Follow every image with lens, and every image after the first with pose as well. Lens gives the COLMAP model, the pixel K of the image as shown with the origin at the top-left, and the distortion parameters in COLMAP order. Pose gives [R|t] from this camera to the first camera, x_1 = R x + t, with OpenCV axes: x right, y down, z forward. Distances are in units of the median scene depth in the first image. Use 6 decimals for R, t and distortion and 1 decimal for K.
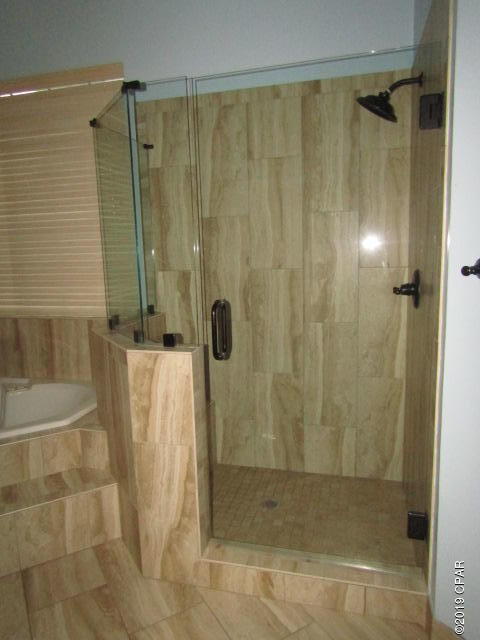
lens RADIAL K [[453.5, 0, 240.0], [0, 453.5, 320.0], [0, 0, 1]] dist [-0.010654, -0.002117]
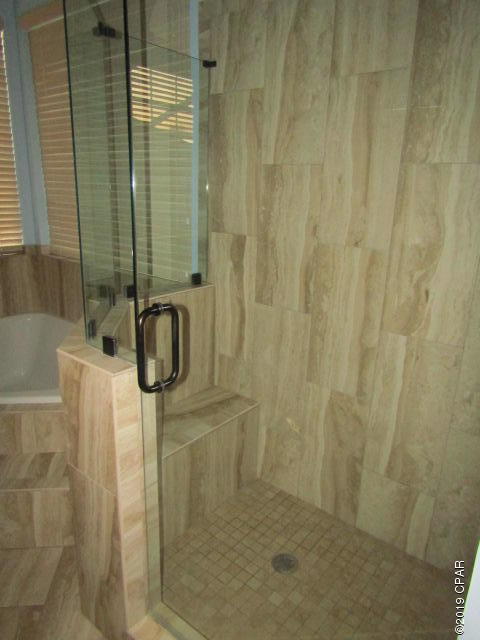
lens RADIAL K [[453.5, 0, 240.0], [0, 453.5, 320.0], [0, 0, 1]] dist [-0.010654, -0.002117]
pose [[0.912623, 0.166619, -0.373307, 0.197111], [-0.117841, 0.981631, 0.150048, -0.085760], [0.391451, -0.092946, 0.915493, 0.298264]]
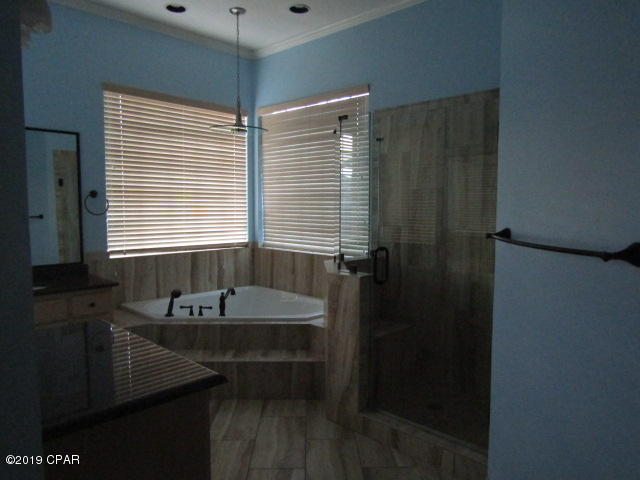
lens RADIAL K [[453.5, 0, 320.0], [0, 453.5, 240.0], [0, 0, 1]] dist [-0.010654, -0.002117]
pose [[0.876087, 0.069683, -0.477091, 0.343820], [-0.104563, 0.993411, -0.046913, 0.020604], [0.470678, 0.090985, 0.877601, -0.325754]]
